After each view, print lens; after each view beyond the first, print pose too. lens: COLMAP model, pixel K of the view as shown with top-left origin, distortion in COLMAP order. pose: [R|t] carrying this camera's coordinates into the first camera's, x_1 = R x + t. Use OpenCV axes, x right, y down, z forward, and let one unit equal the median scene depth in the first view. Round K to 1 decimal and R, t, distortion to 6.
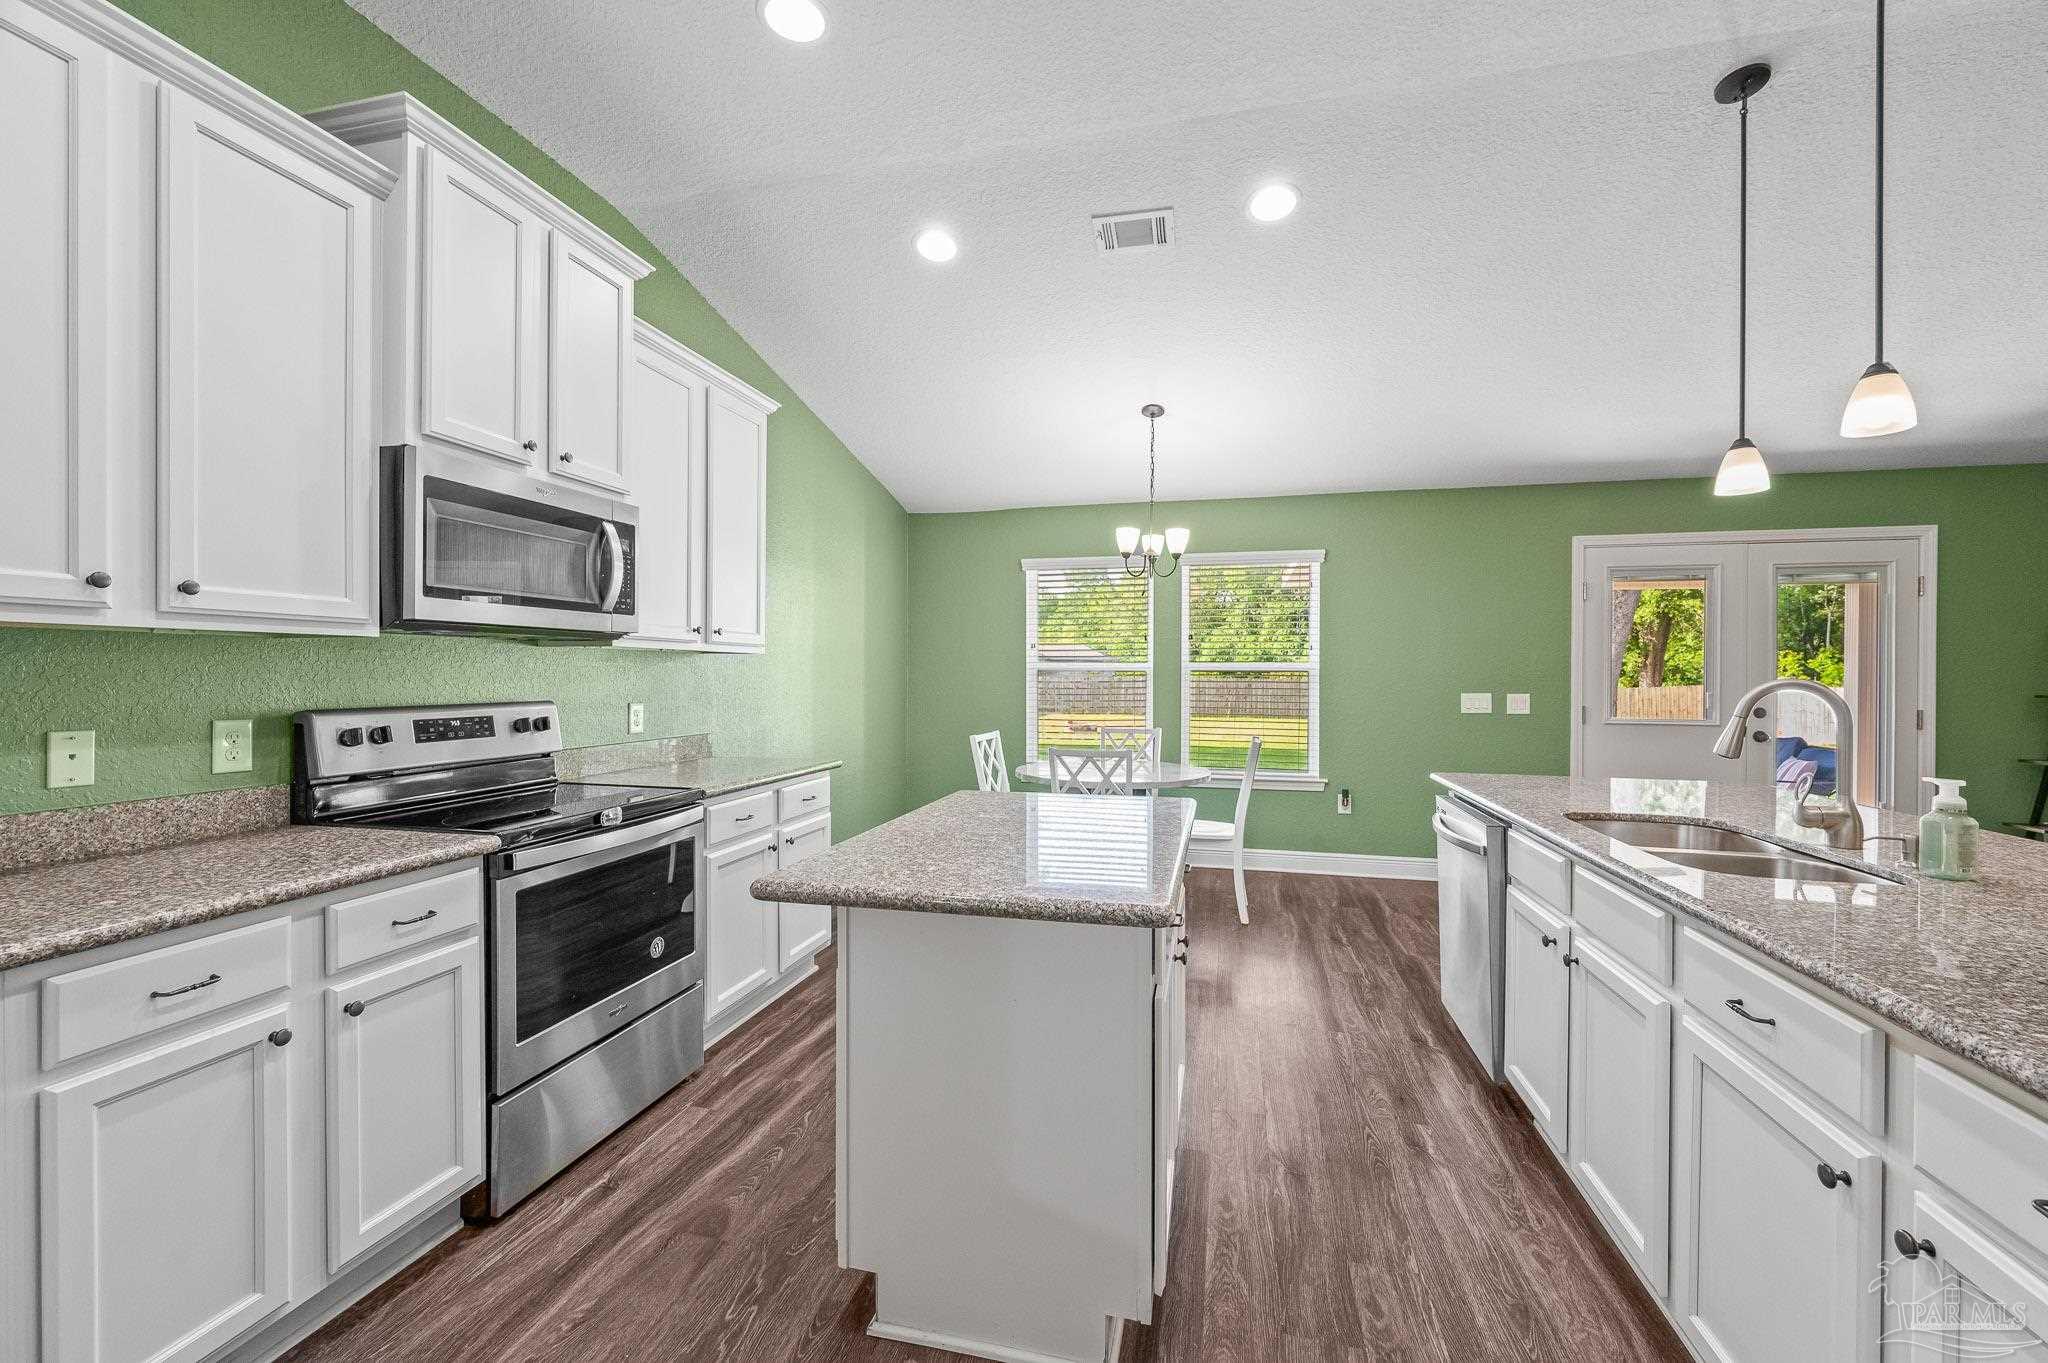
lens RADIAL K [[817.9, 0, 1029.6], [0, 817.9, 680.2], [0, 0, 1]] dist [-0.002233, 0.000058]
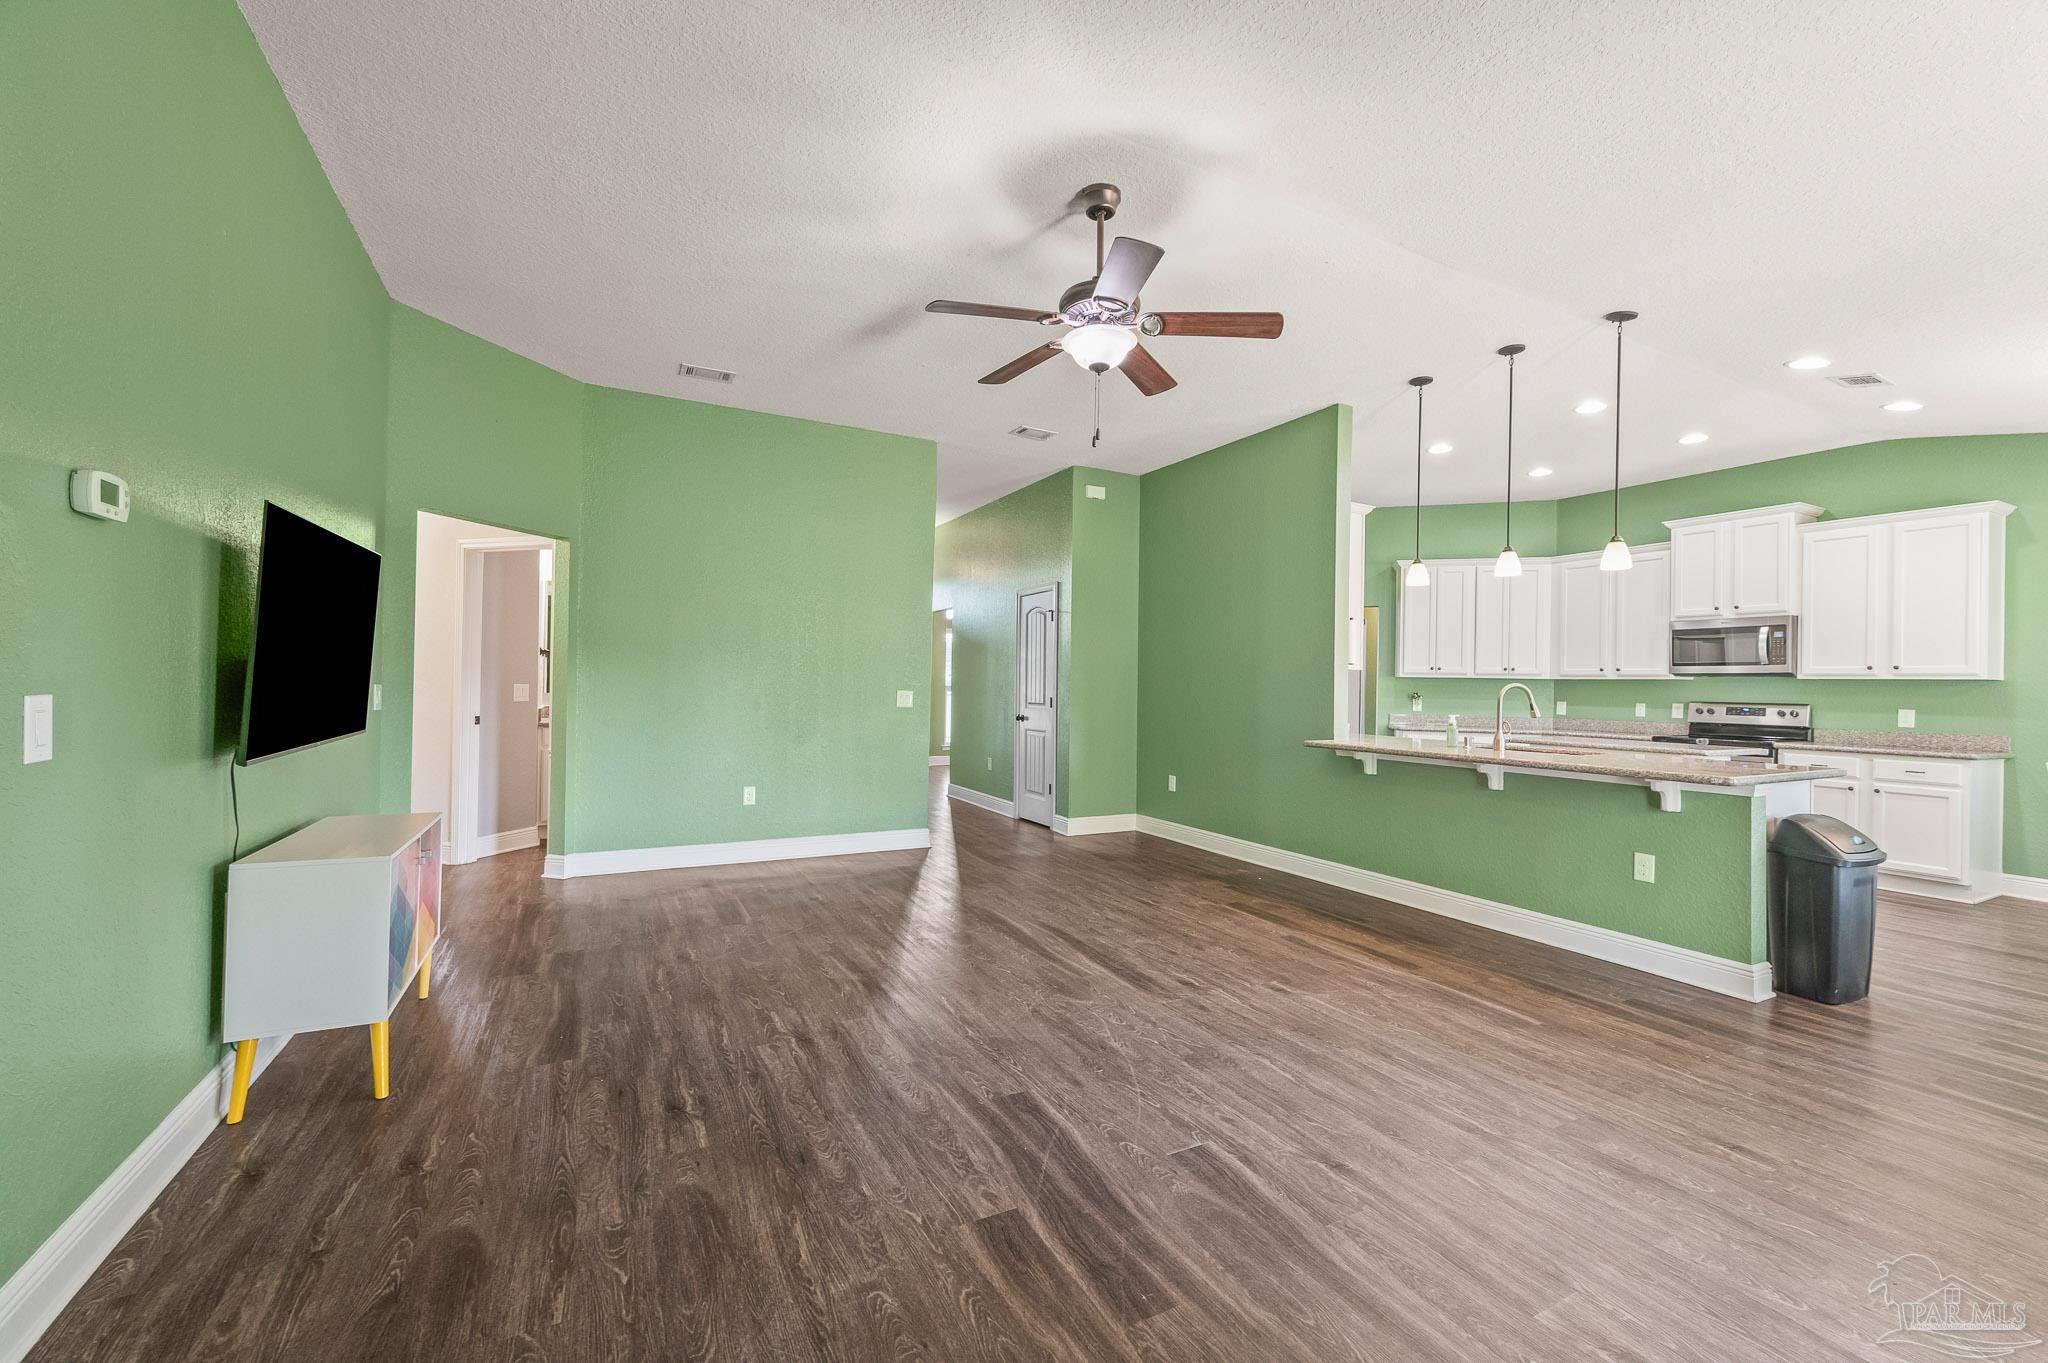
lens RADIAL K [[817.9, 0, 1029.6], [0, 817.9, 680.2], [0, 0, 1]] dist [-0.002233, 0.000058]
pose [[-0.749932, -0.022219, -0.661142, 1.627063], [-0.026213, 0.999649, -0.003862, 0.015921], [0.660996, 0.014434, -0.750251, 0.838248]]
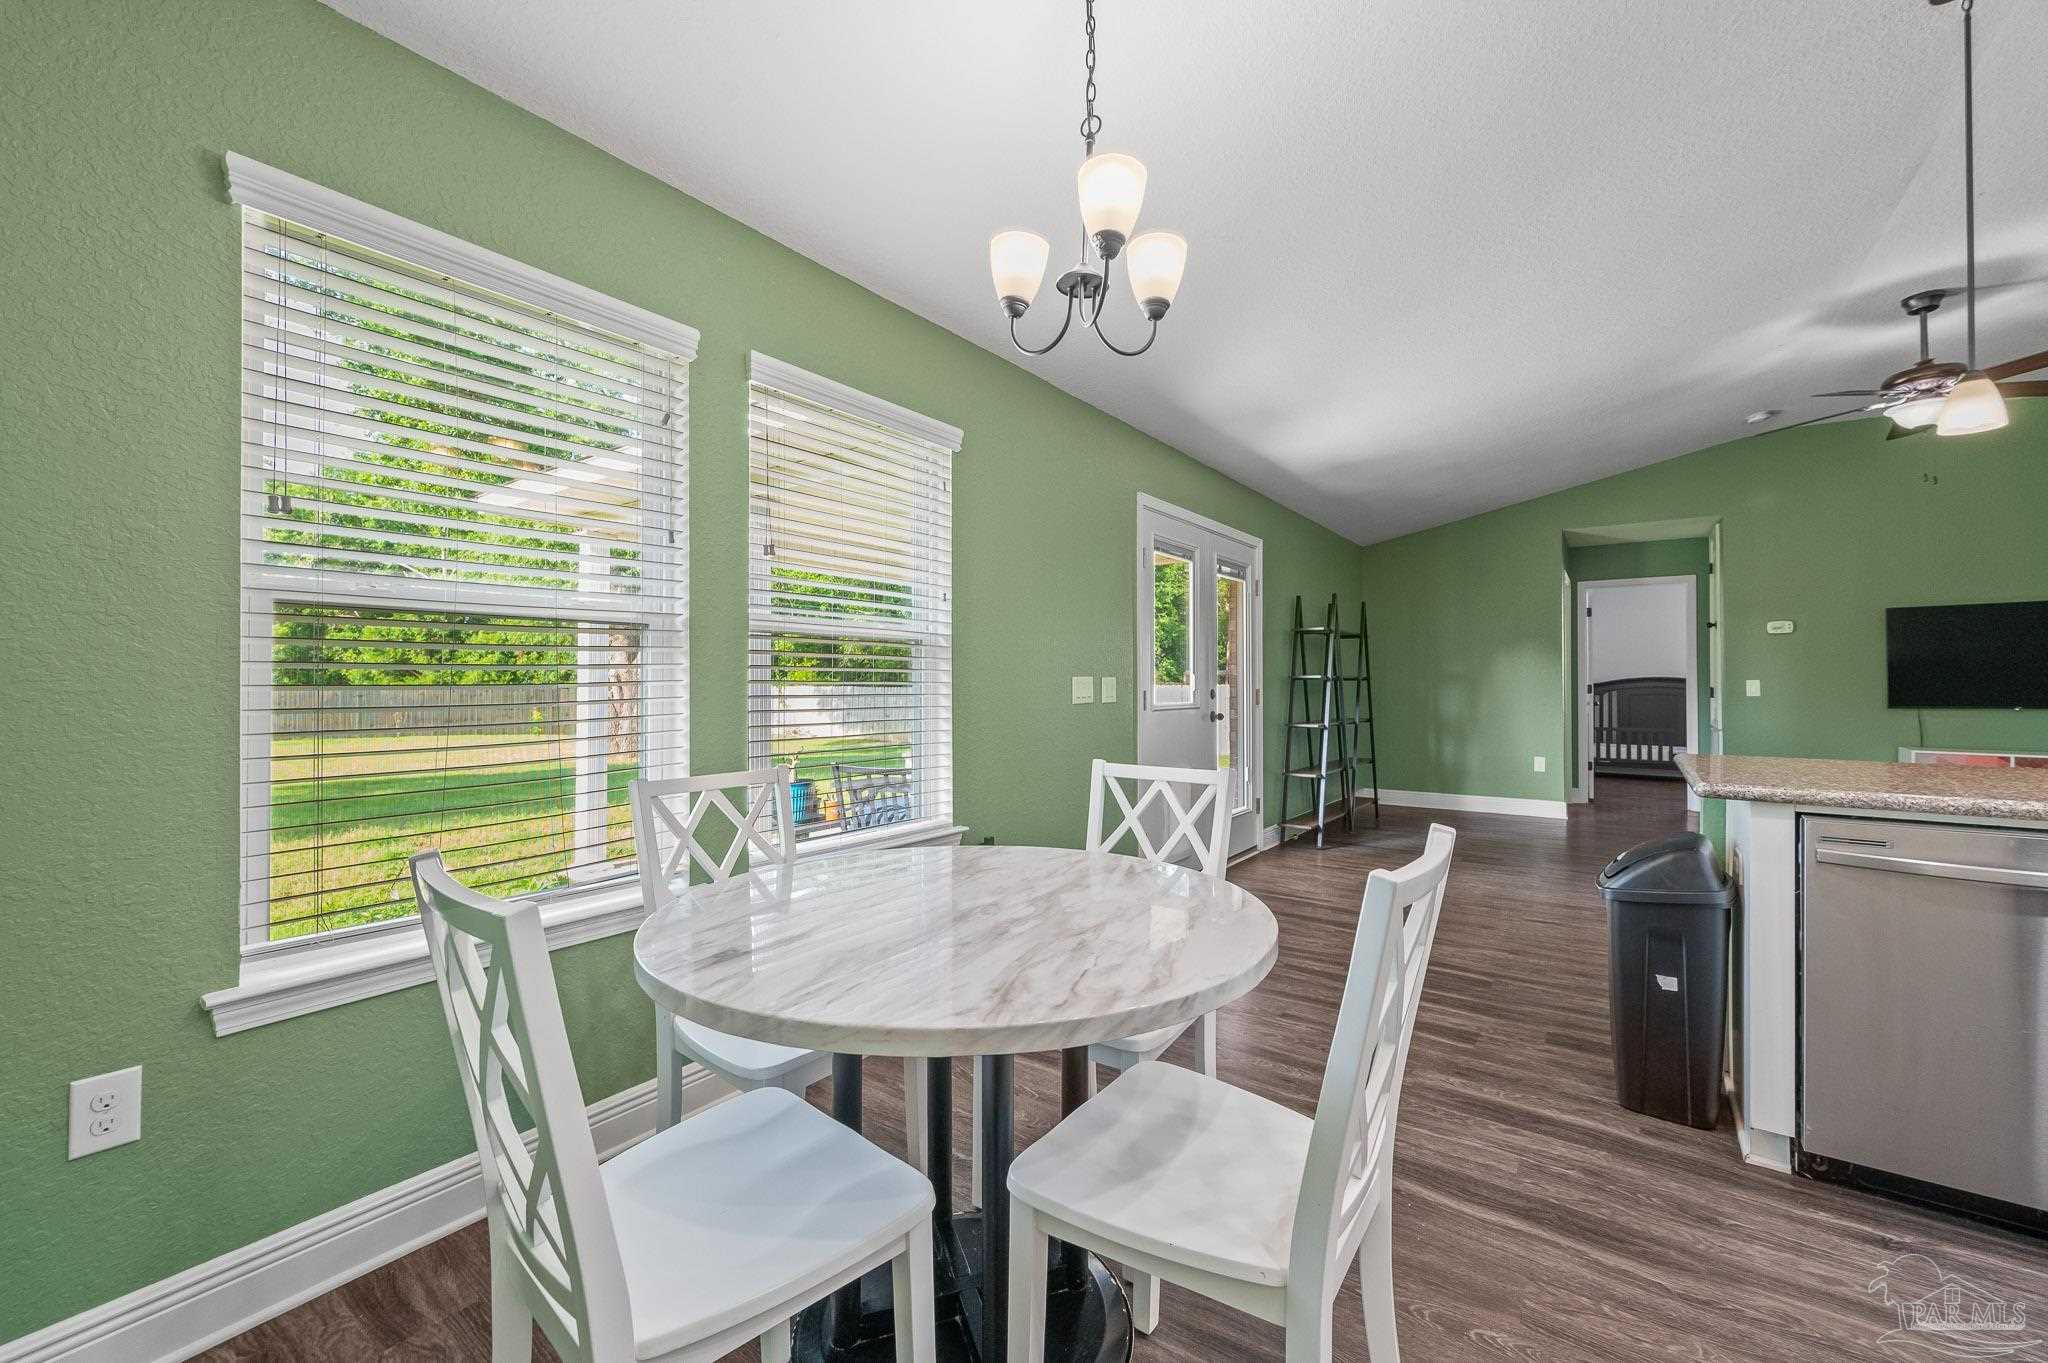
lens RADIAL K [[830.6, 0, 1028.1], [0, 830.6, 674.8], [0, 0, 1]] dist [-0.002257, -0.000440]
pose [[0.374565, 0.004025, 0.927192, -0.212451], [0.007718, 0.999942, -0.007459, 0.024404], [-0.927169, 0.009950, 0.374512, 0.939602]]
